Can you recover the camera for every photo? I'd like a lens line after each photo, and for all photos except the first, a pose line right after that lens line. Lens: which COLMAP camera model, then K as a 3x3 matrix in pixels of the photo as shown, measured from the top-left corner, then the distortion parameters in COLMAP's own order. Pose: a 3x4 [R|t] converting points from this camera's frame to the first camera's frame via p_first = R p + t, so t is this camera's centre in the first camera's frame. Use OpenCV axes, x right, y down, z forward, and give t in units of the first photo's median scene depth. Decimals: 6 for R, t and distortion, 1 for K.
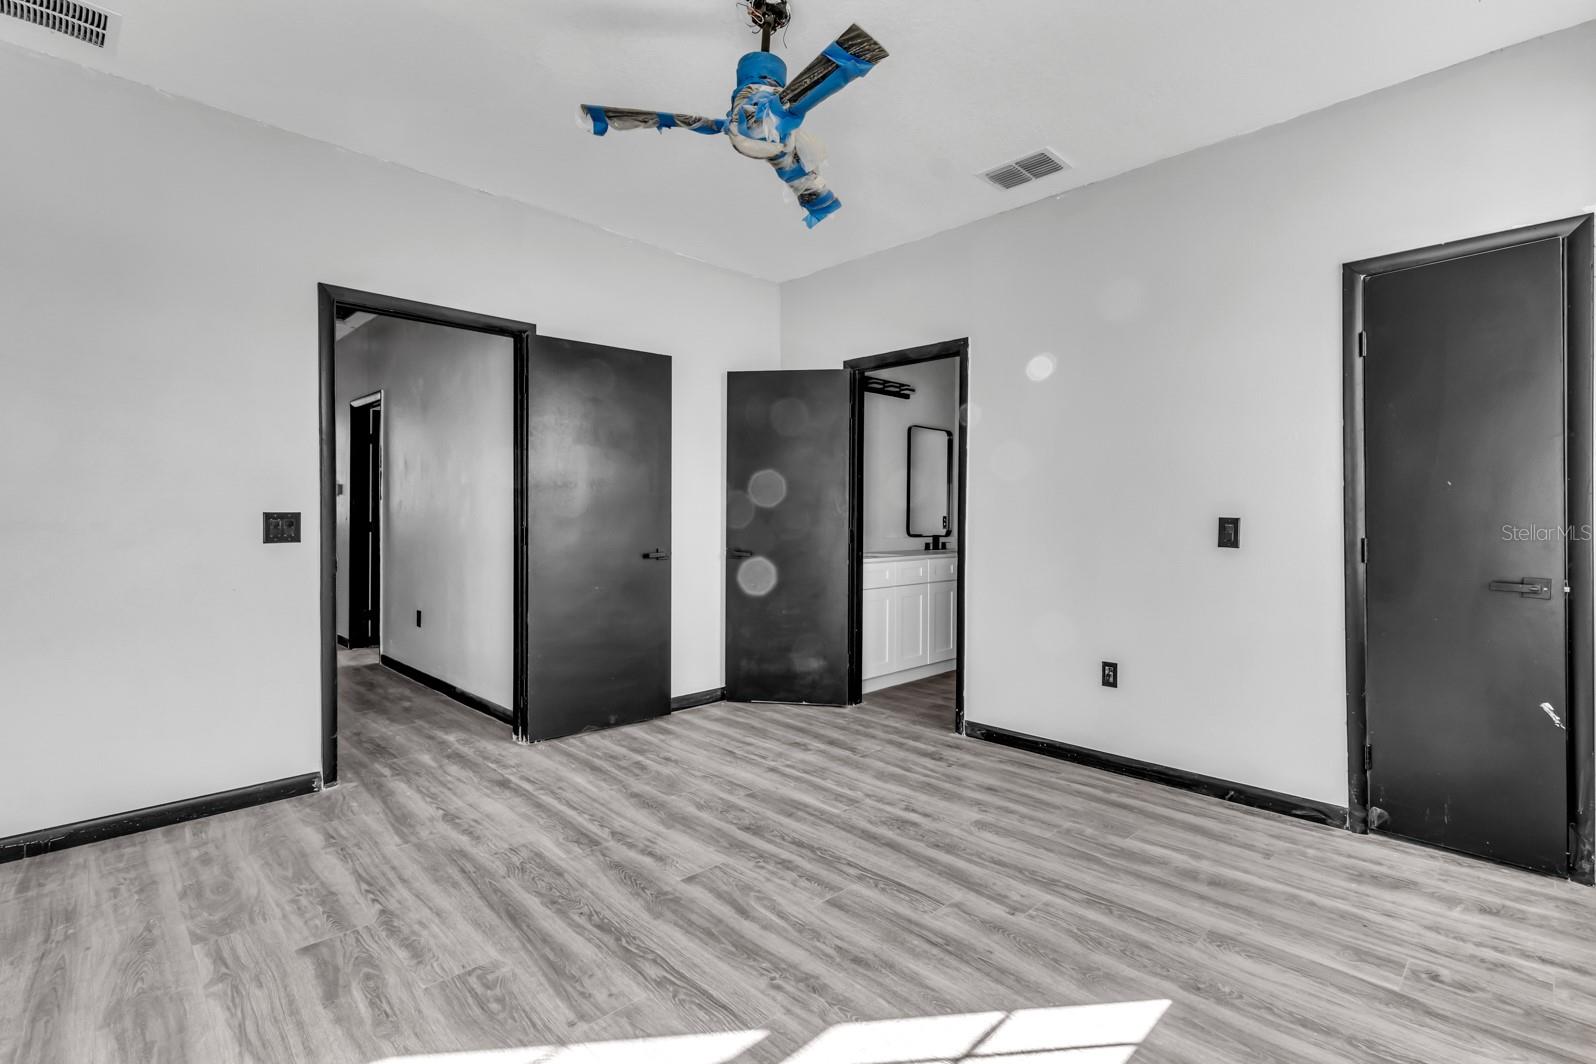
lens RADIAL K [[742.7, 0, 803.9], [0, 742.7, 524.5], [0, 0, 1]] dist [0.002283, -0.000096]
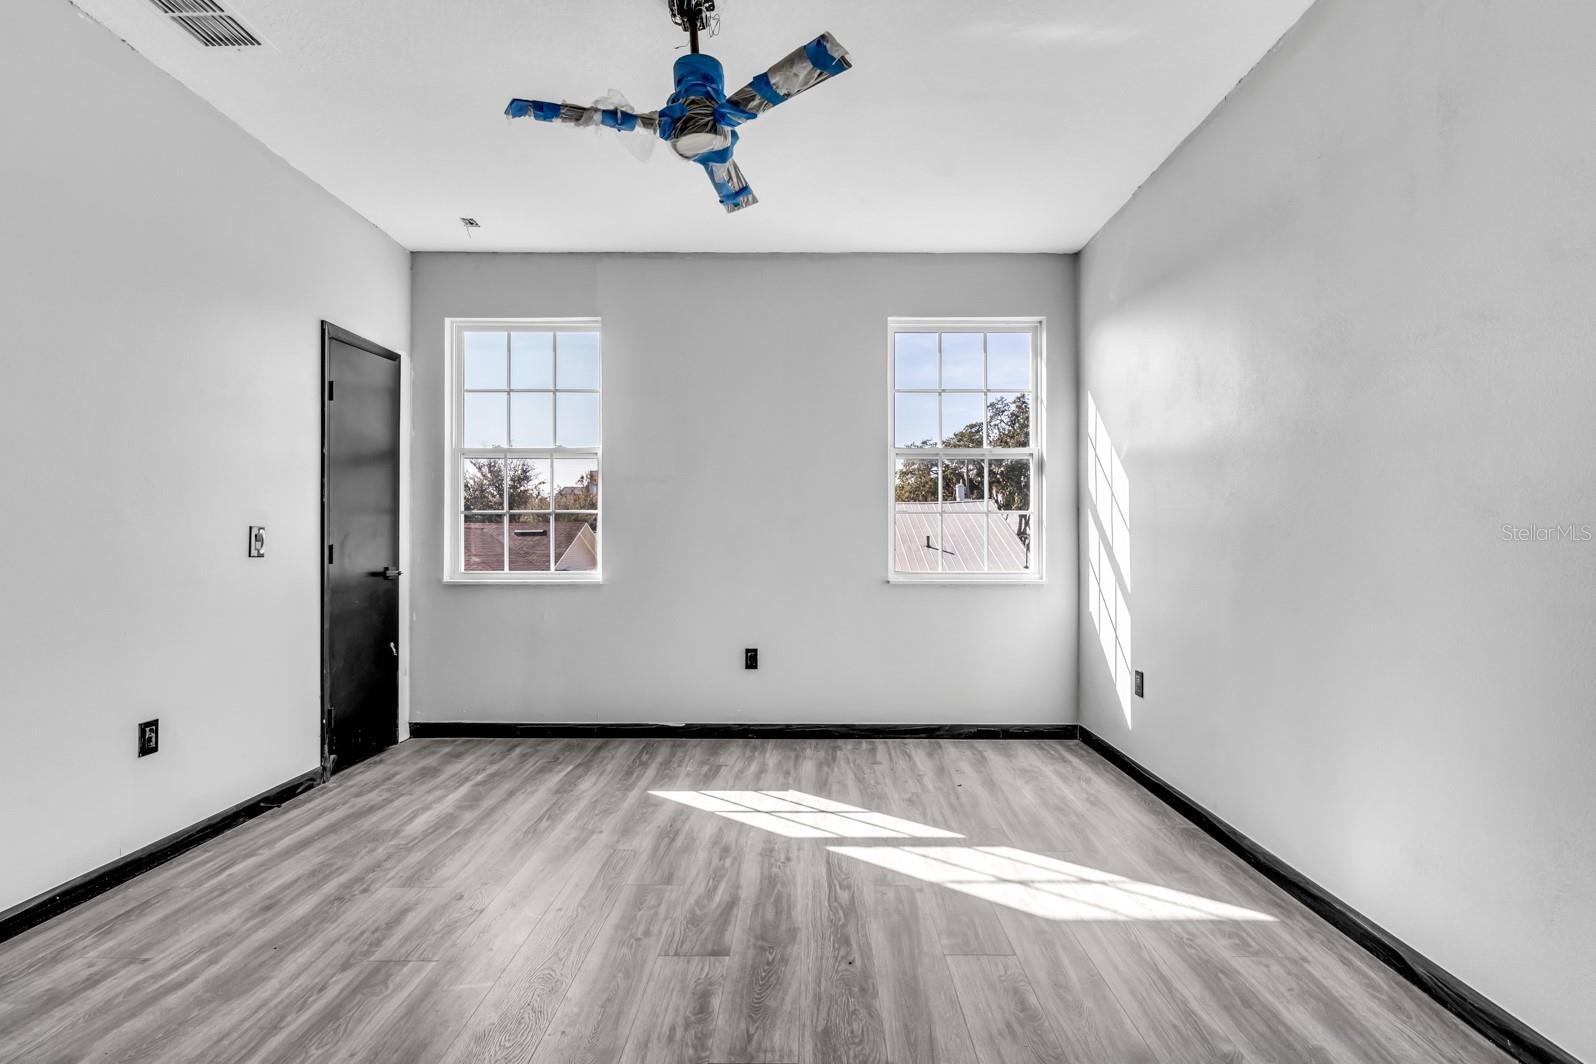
lens RADIAL K [[742.7, 0, 802.7], [0, 742.7, 521.5], [0, 0, 1]] dist [0.002283, -0.000096]
pose [[-0.706270, 0.015471, 0.707774, -0.813849], [0.002934, 0.999817, -0.018926, 0.004982], [-0.707937, -0.011290, -0.706186, 1.513964]]
